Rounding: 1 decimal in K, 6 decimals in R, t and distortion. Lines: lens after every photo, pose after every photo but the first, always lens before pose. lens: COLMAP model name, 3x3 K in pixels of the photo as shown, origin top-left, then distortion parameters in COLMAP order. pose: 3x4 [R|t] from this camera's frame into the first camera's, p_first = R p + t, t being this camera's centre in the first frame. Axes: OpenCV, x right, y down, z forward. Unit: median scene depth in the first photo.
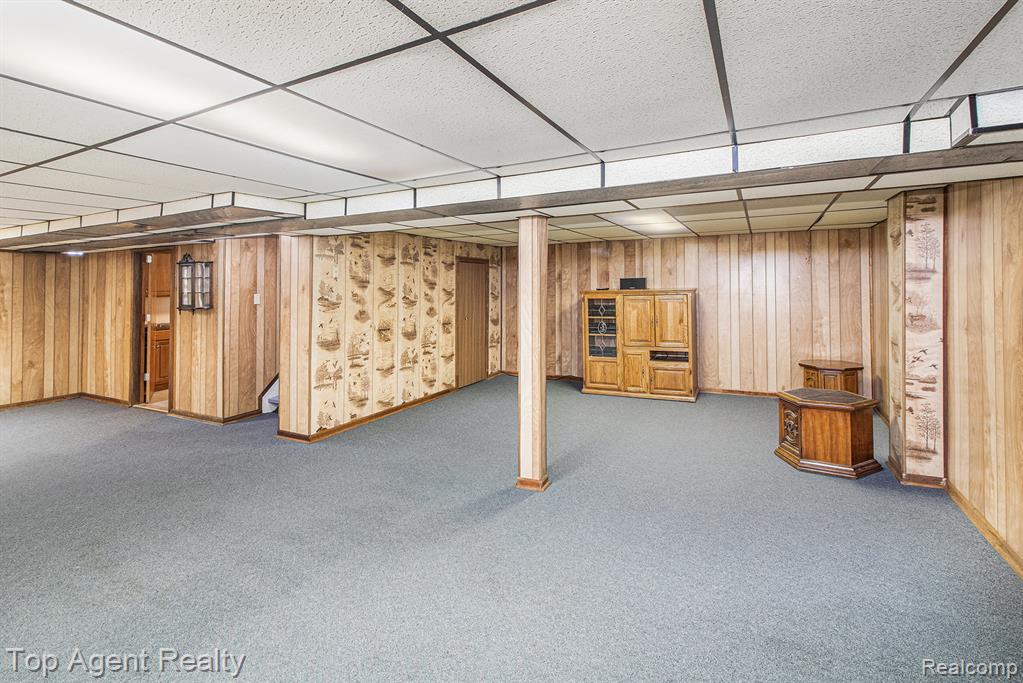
lens RADIAL K [[479.5, 0, 516.2], [0, 479.5, 279.1], [0, 0, 1]] dist [0.001846, 0.000536]
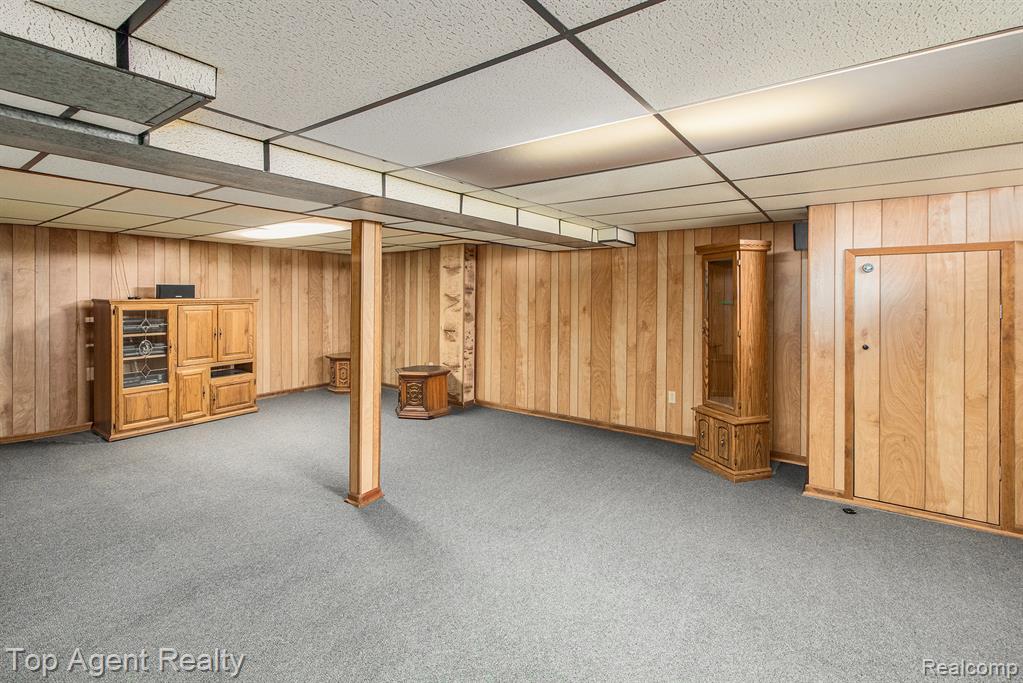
lens RADIAL K [[473.0, 0, 493.8], [0, 473.0, 300.2], [0, 0, 1]] dist [0.000535, 0.000049]
pose [[0.165727, 0.003811, 0.986164, -0.622422], [-0.021238, 0.999774, -0.000295, 0.017024], [-0.985943, -0.020895, 0.165771, 0.420400]]
